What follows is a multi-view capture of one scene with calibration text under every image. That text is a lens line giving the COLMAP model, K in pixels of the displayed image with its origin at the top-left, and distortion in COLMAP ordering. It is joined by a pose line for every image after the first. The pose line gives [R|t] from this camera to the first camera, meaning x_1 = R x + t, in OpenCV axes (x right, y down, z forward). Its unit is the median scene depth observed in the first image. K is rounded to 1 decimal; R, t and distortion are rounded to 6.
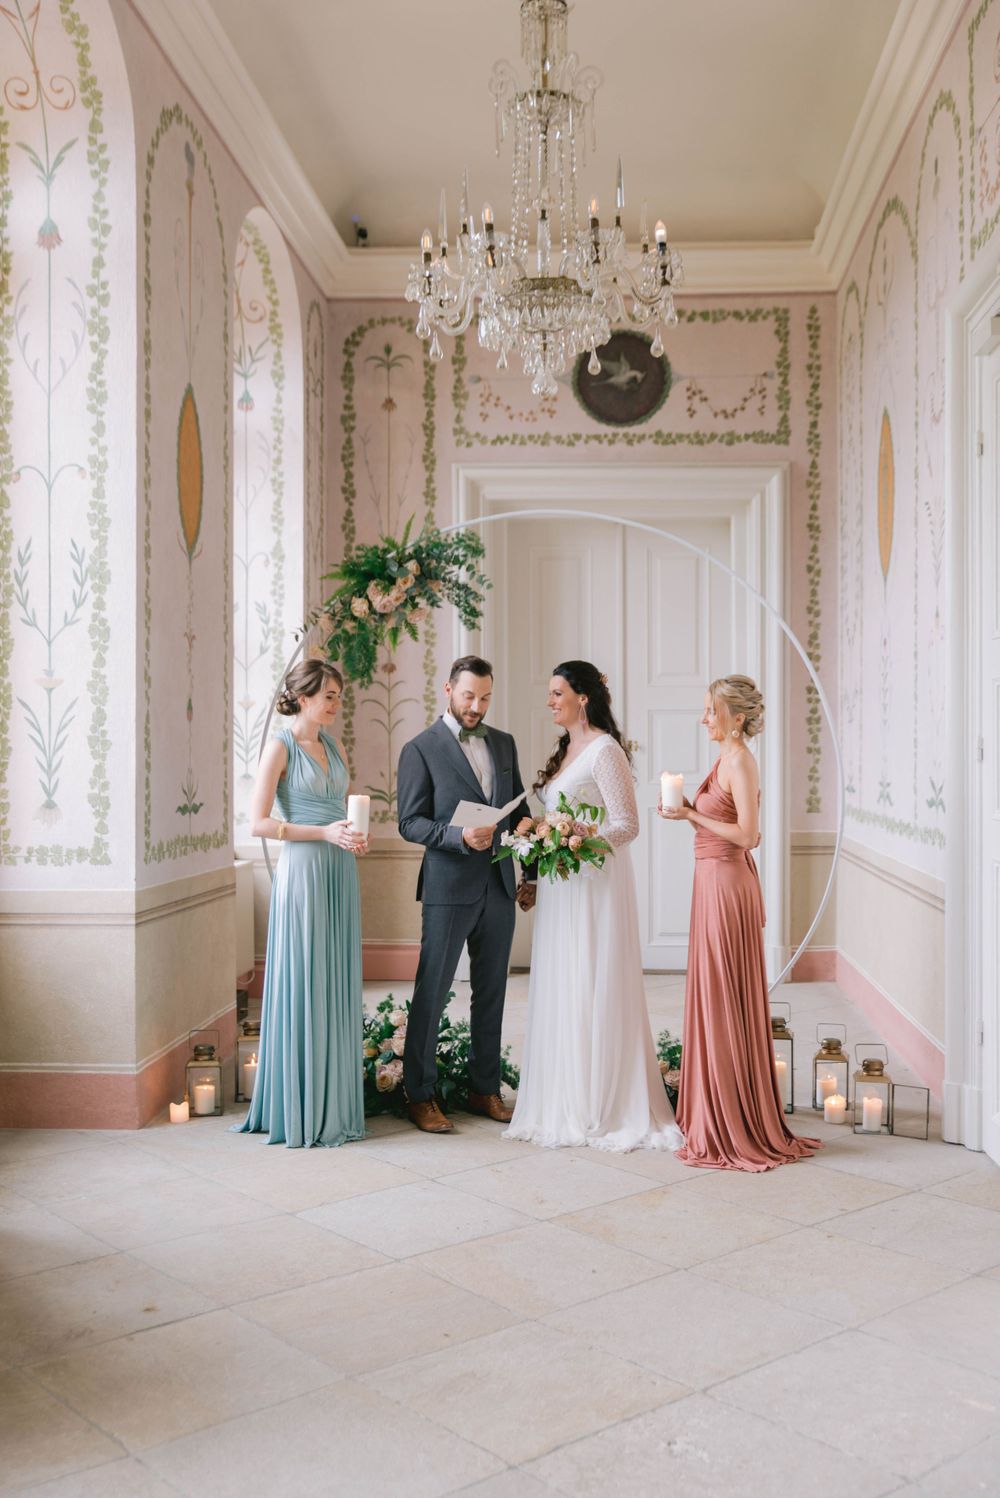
lens RADIAL K [[1496.8, 0, 524.4], [0, 1496.8, 762.7], [0, 0, 1]] dist [-0.001502, 0.006072]
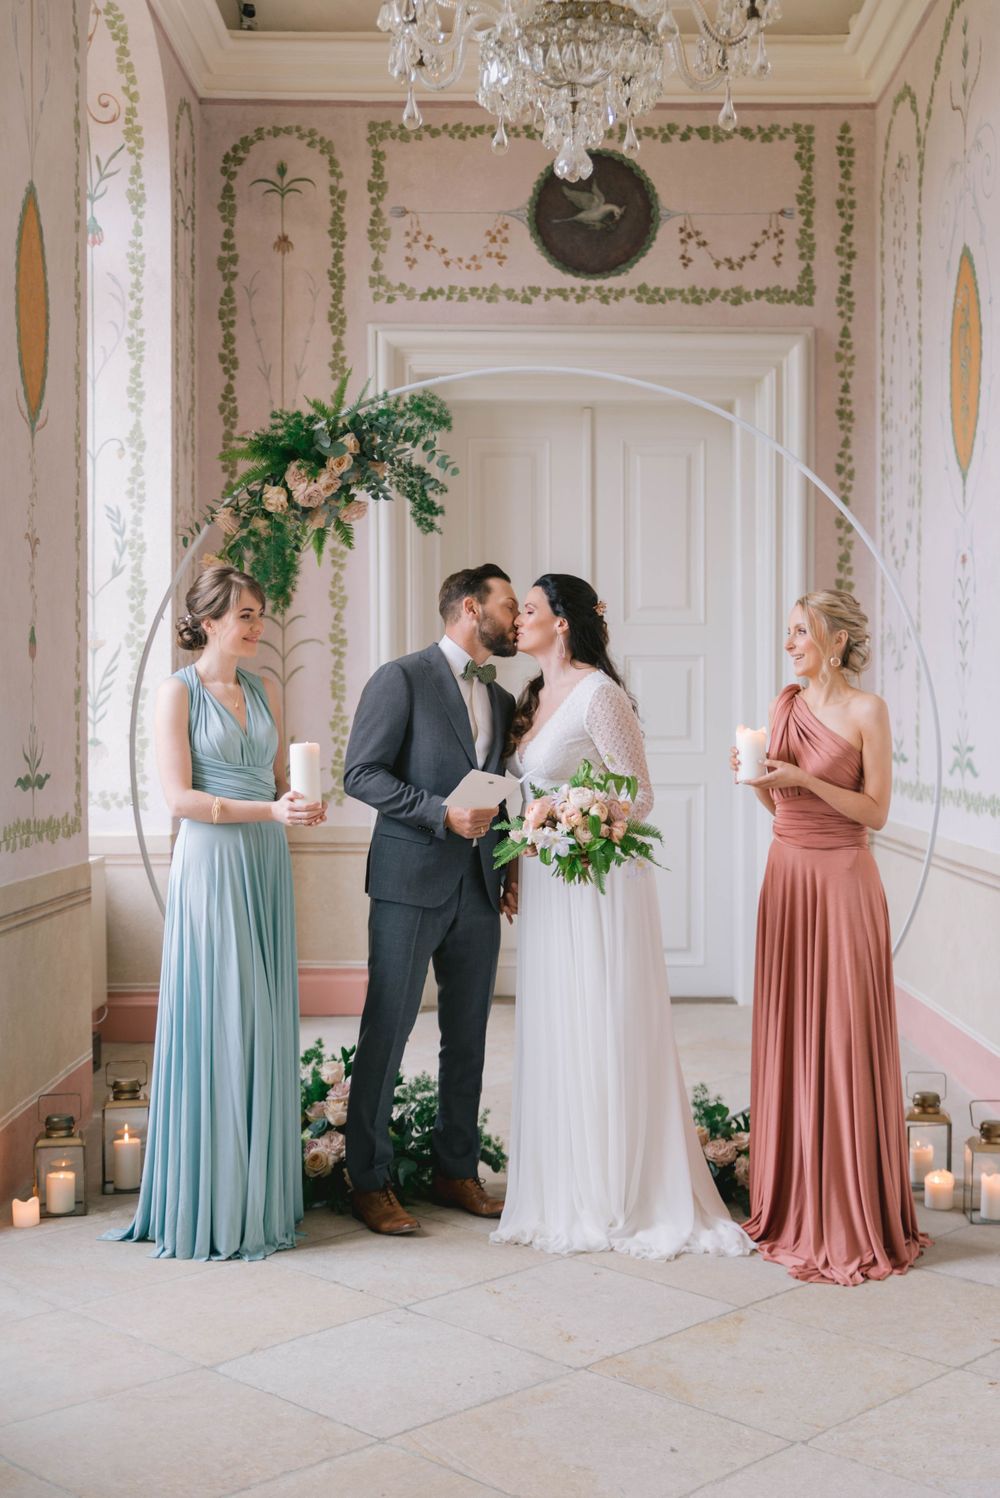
lens RADIAL K [[1833.9, 0, 509.9], [0, 1833.9, 747.3], [0, 0, 1]] dist [0.000511, 0.010320]
pose [[0.997870, -0.001822, 0.065201, -0.037909], [0.001578, 0.999992, 0.003790, 0.008000], [-0.065208, -0.003680, 0.997865, 0.080973]]
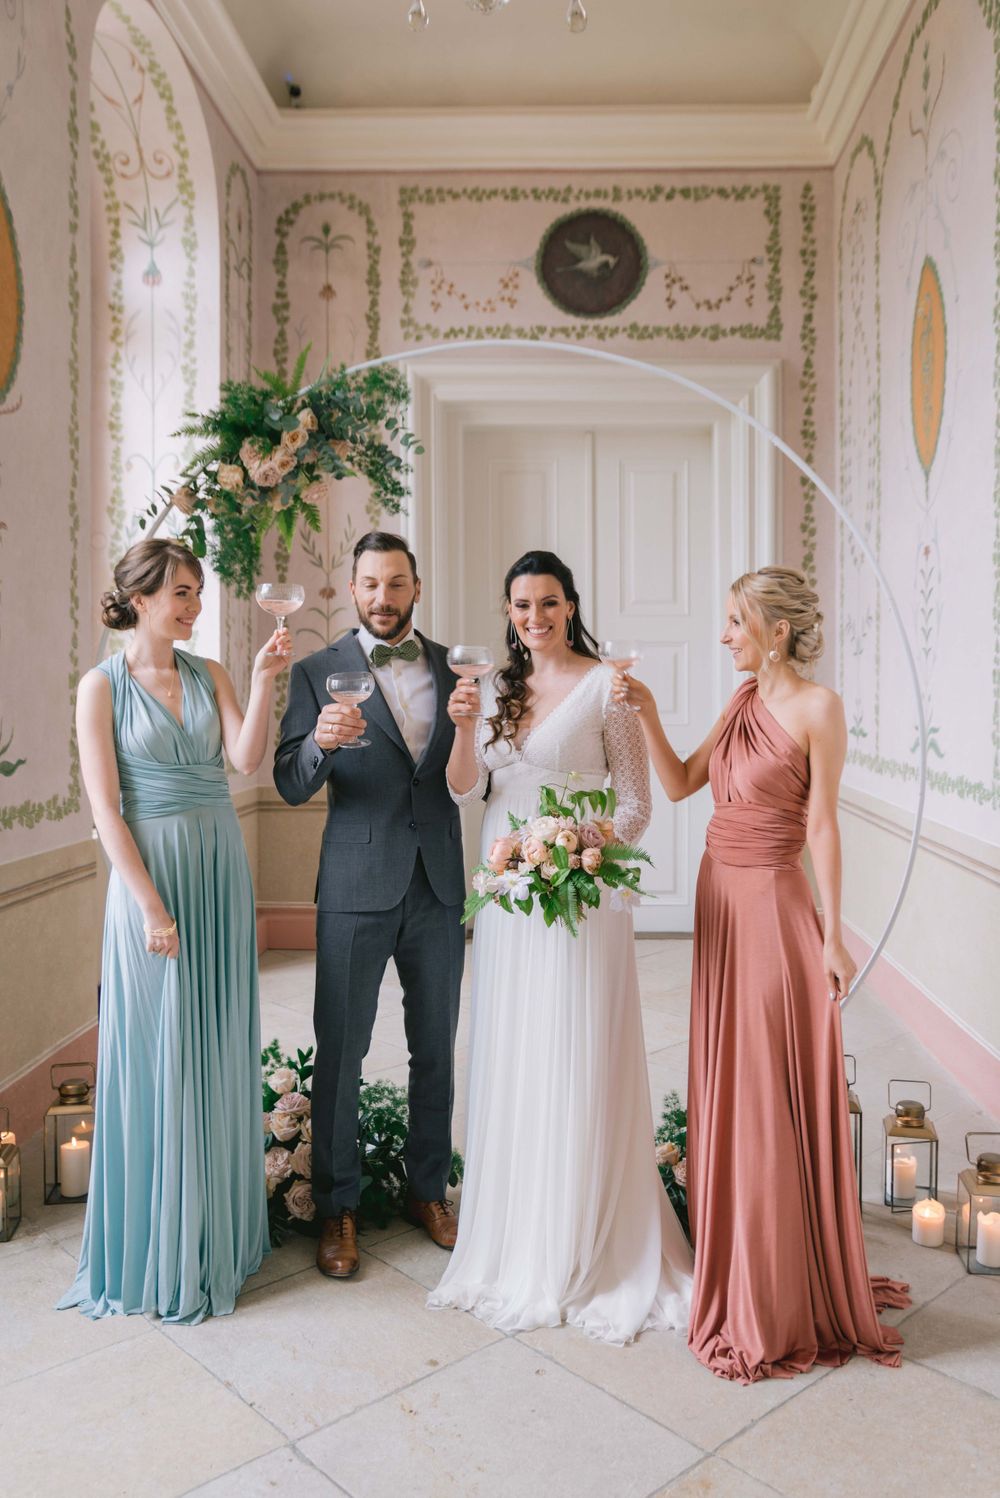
lens RADIAL K [[1153.3, 0, 511.1], [0, 1153.3, 705.6], [0, 0, 1]] dist [-0.025557, 0.001306]
pose [[0.999904, 0.000280, 0.013845, 0.008137], [-0.000432, 0.999940, 0.010987, -0.003626], [-0.013841, -0.010992, 0.999844, 0.321178]]
